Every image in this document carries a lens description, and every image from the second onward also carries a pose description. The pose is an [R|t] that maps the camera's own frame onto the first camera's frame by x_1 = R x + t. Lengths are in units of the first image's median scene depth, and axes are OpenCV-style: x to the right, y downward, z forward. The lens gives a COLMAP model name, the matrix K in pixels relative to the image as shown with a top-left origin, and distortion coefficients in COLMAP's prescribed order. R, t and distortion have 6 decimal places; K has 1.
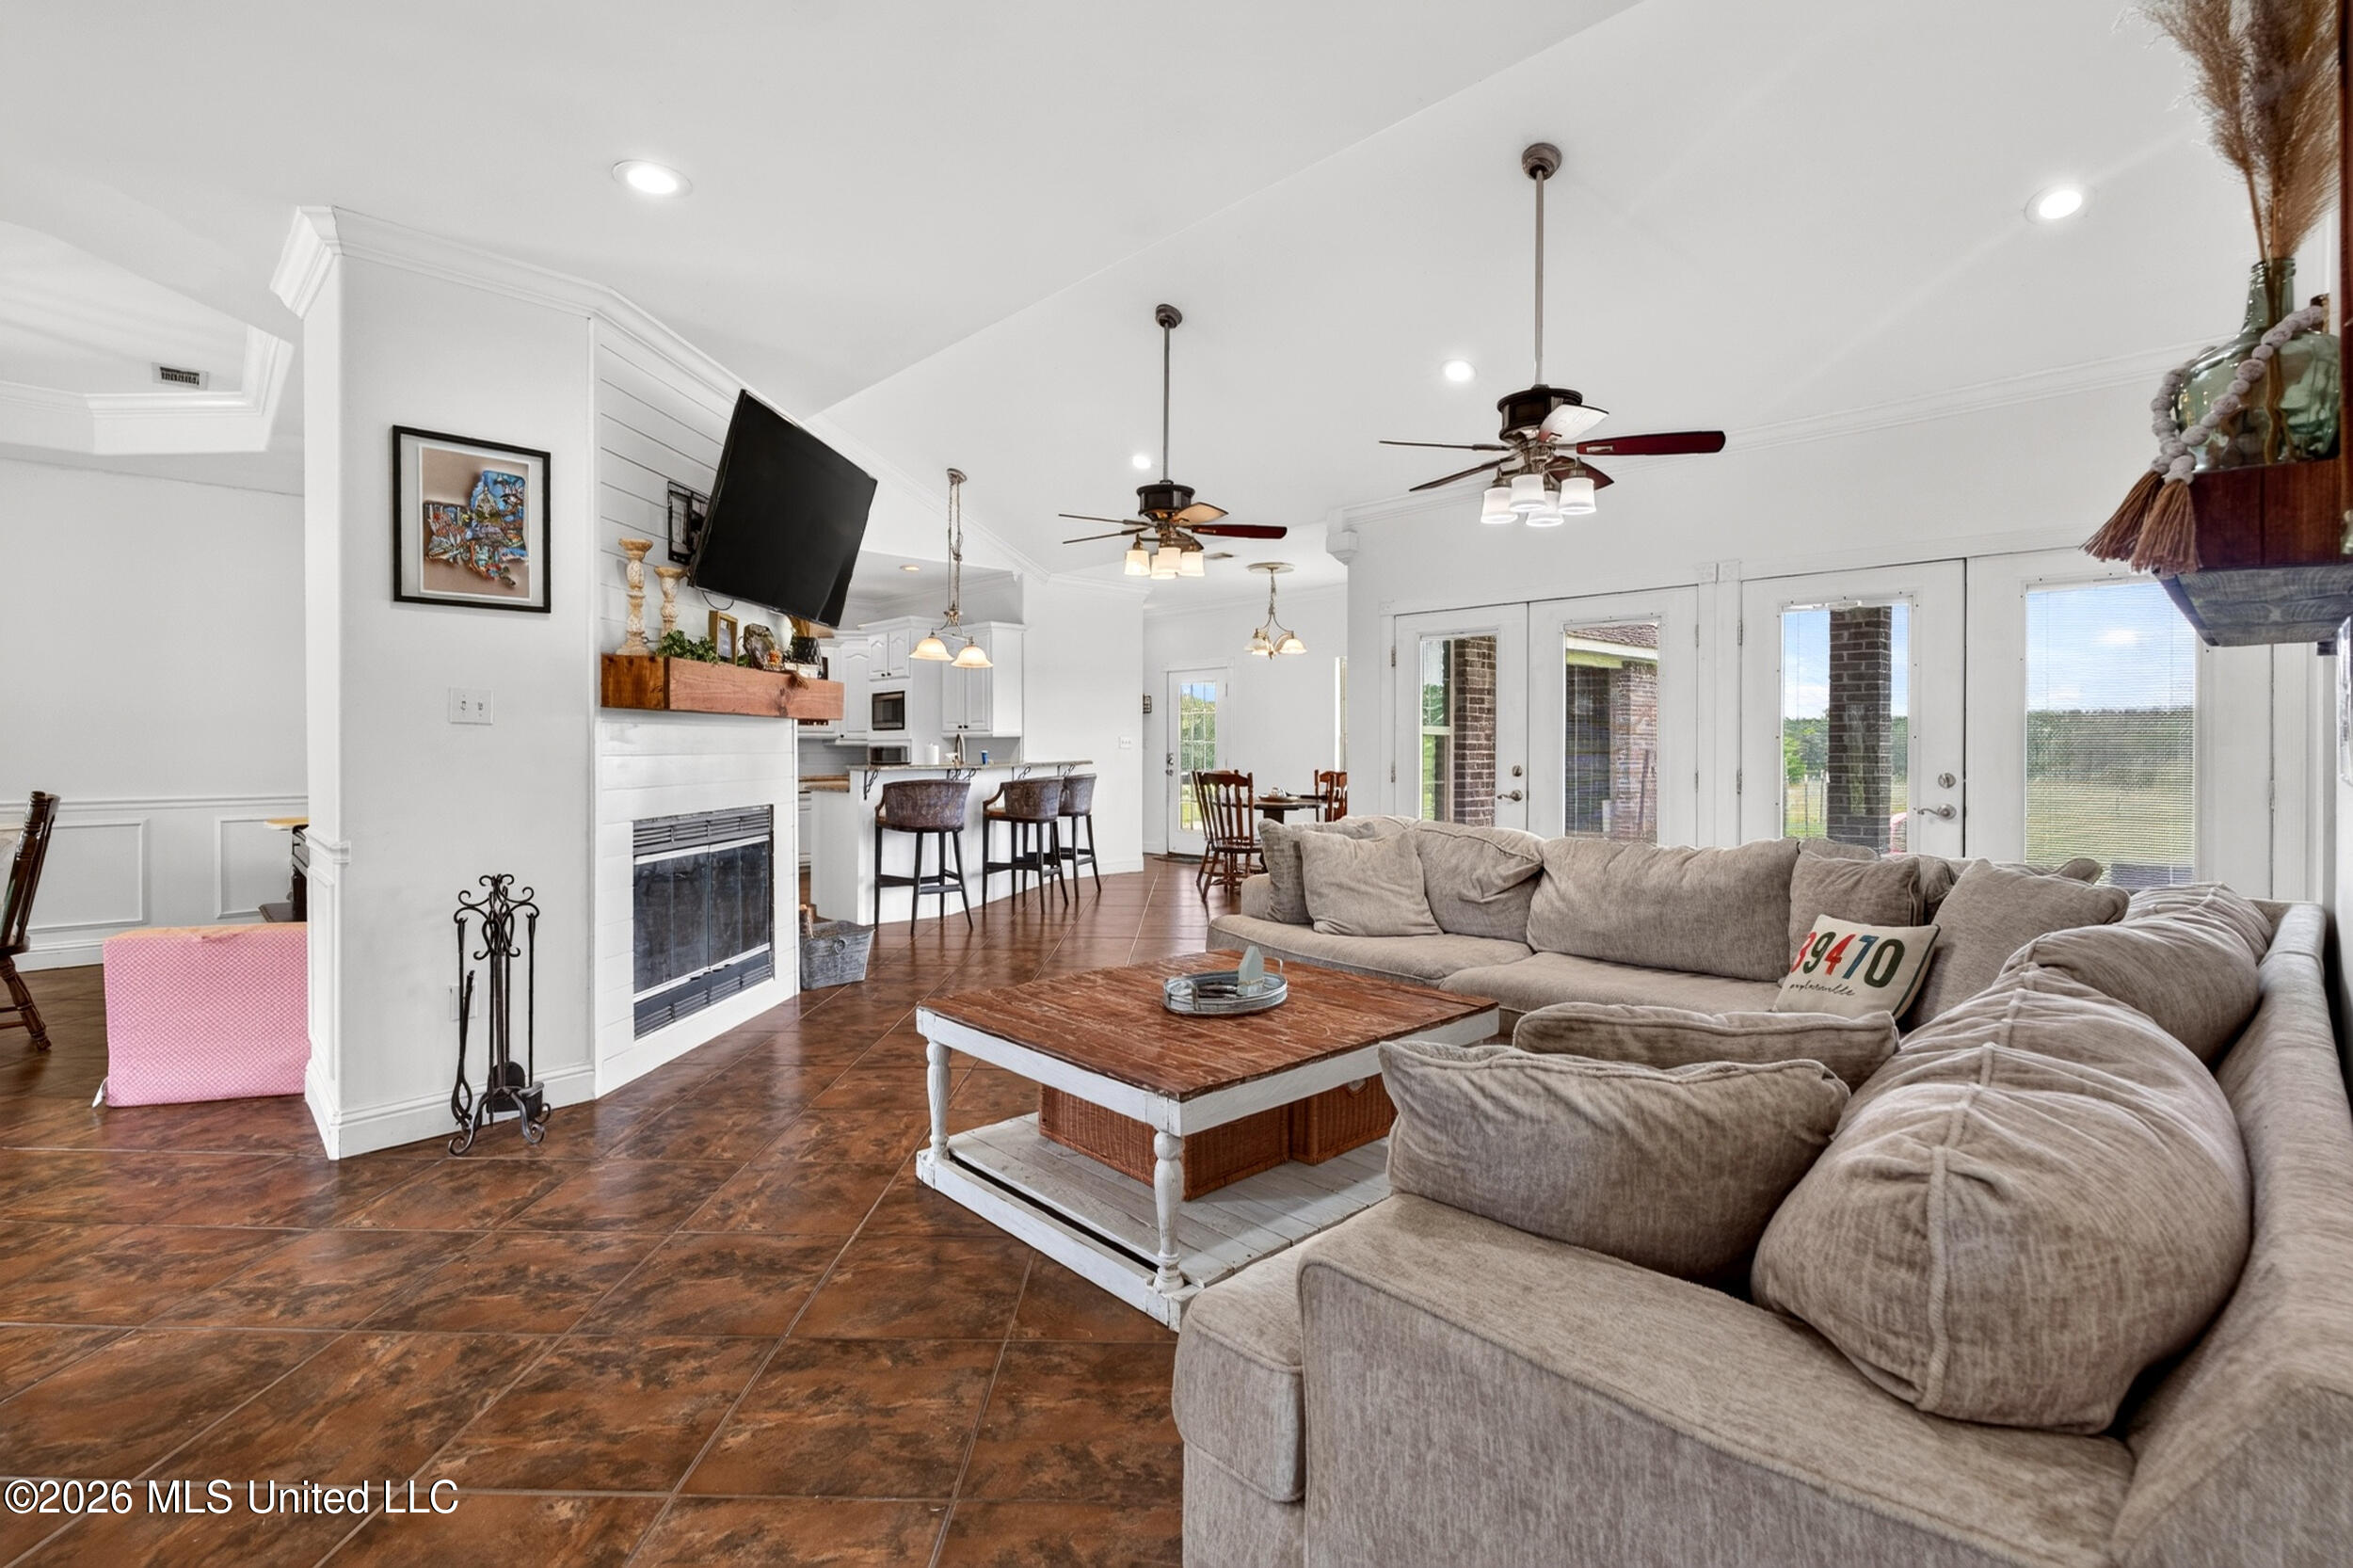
lens RADIAL K [[1064.2, 0, 1165.4], [0, 1064.2, 749.9], [0, 0, 1]] dist [-0.001891, 0.000436]
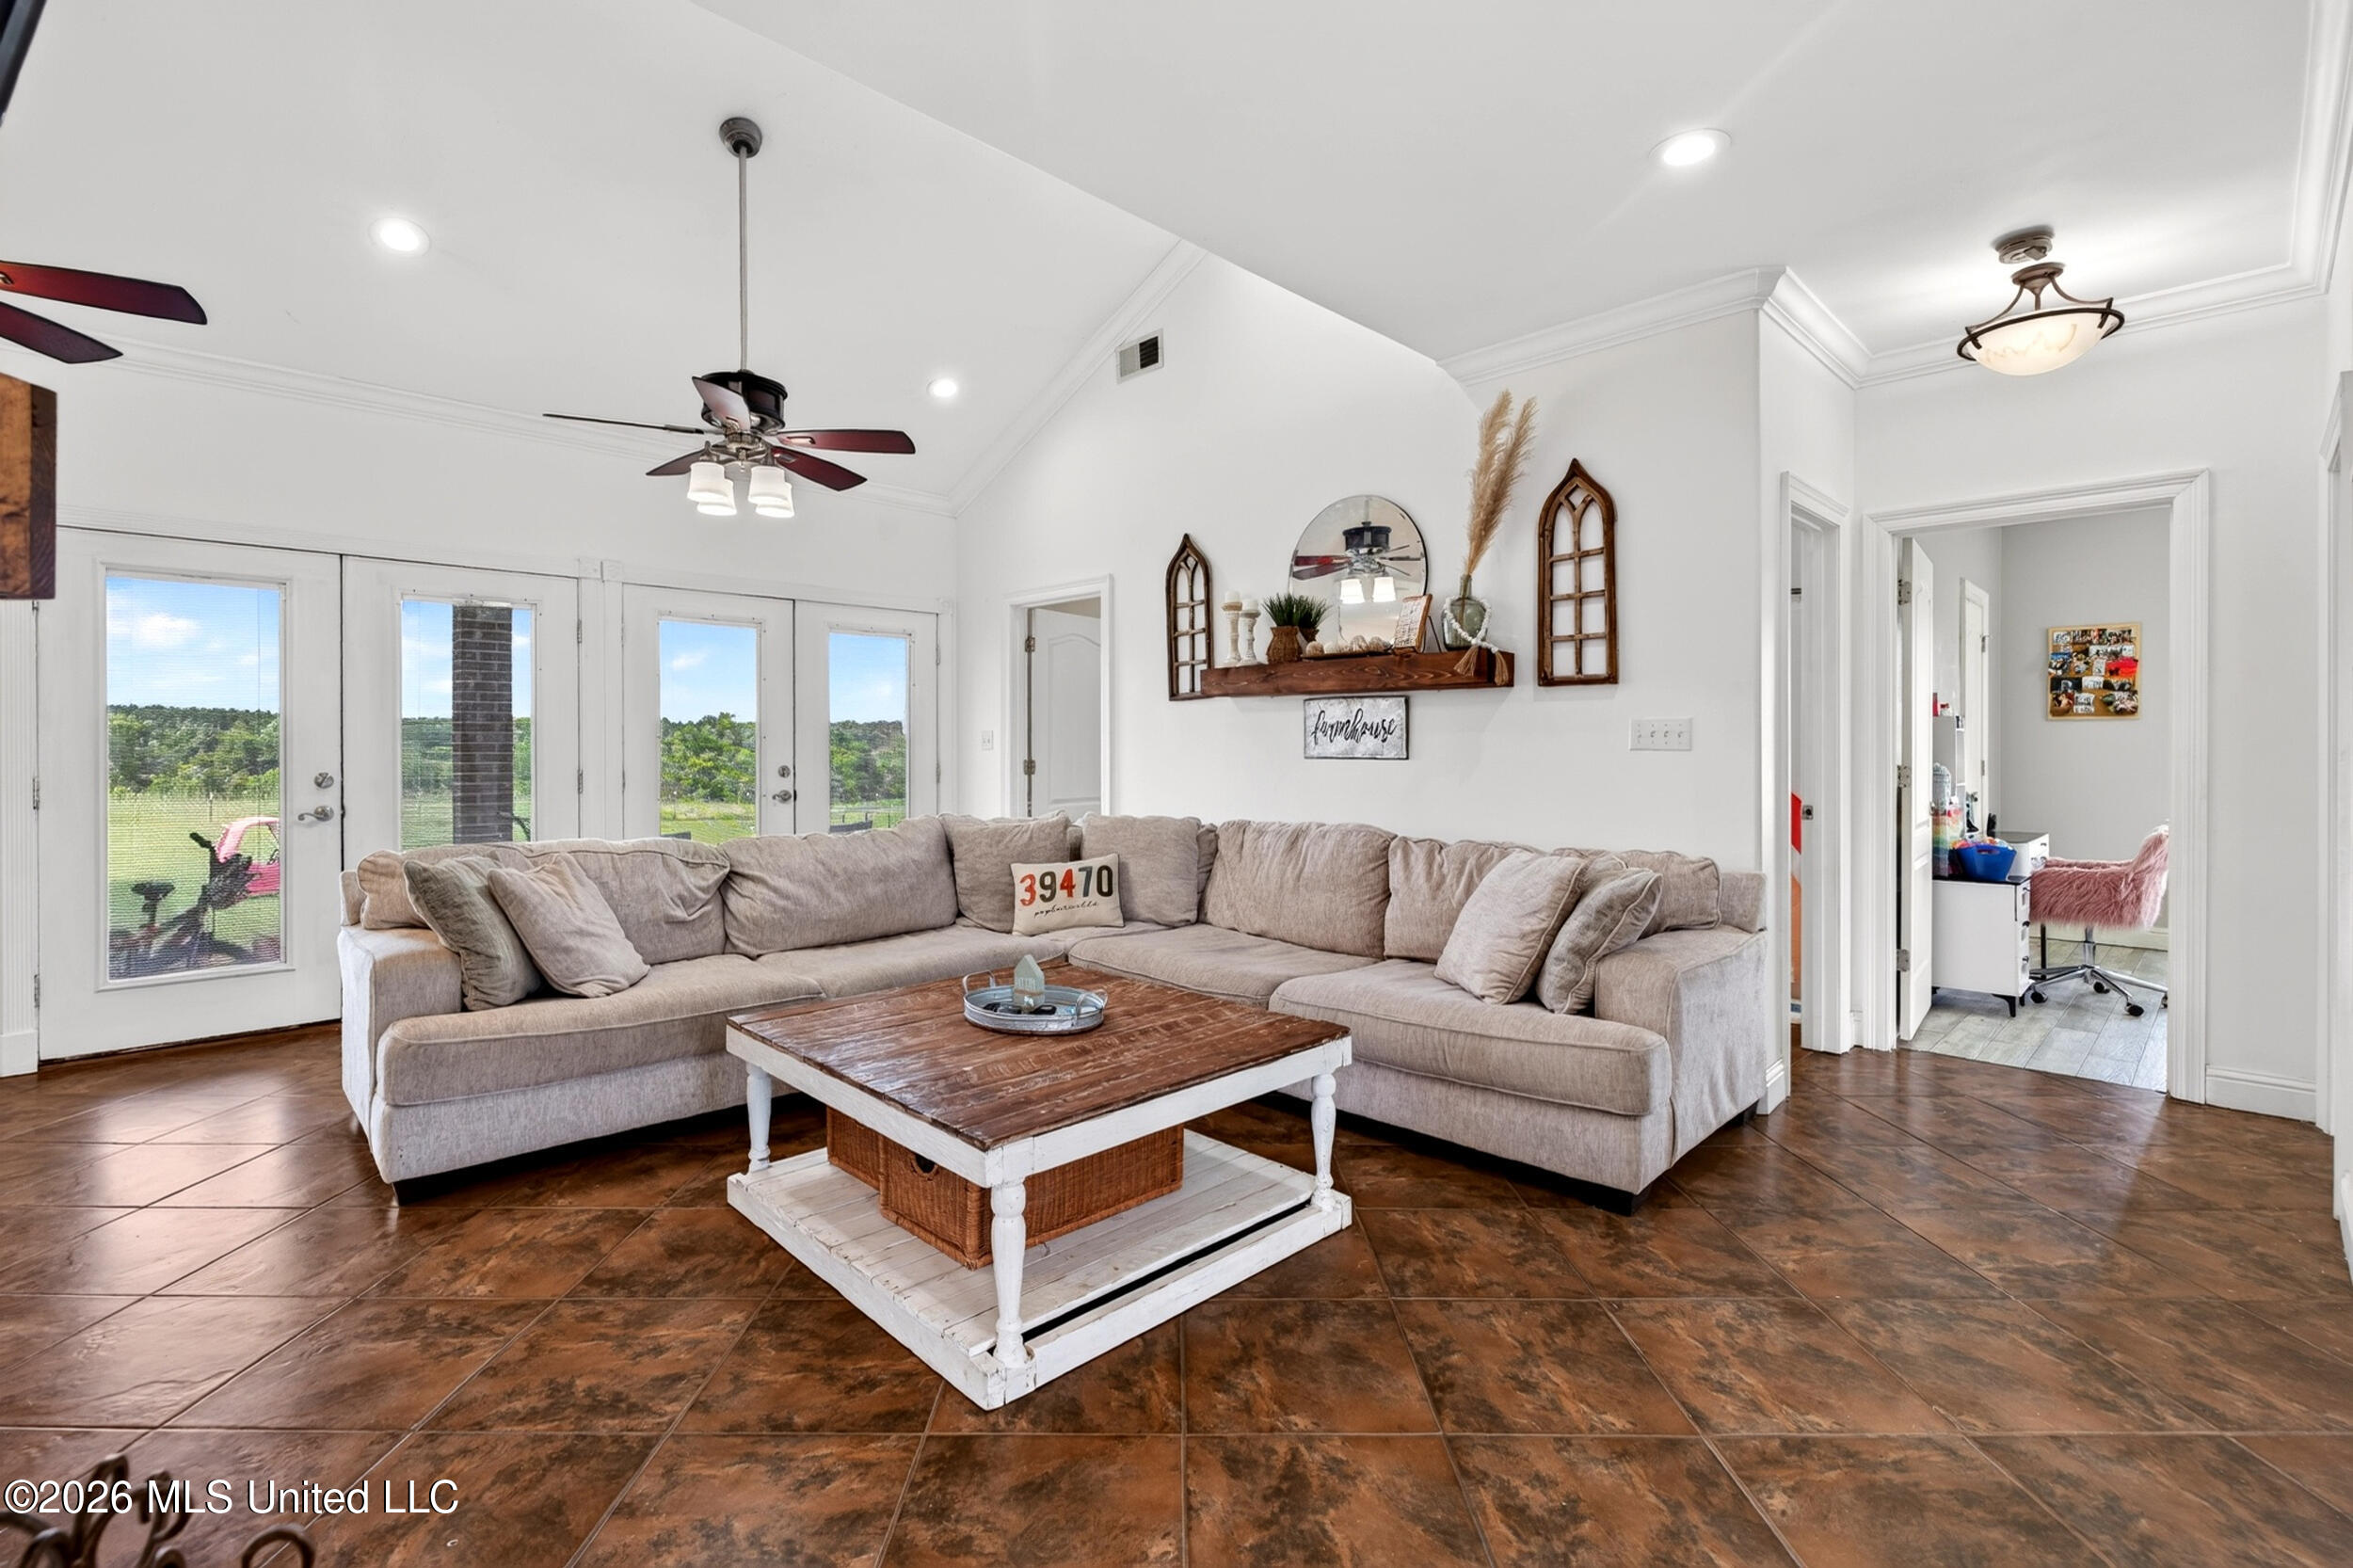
lens RADIAL K [[1064.2, 0, 1168.8], [0, 1064.2, 761.6], [0, 0, 1]] dist [-0.001891, 0.000436]
pose [[-0.024832, -0.016178, 0.999561, -0.651437], [0.004975, 0.999855, 0.016306, -0.002161], [-0.999679, 0.005378, -0.024748, 0.673185]]
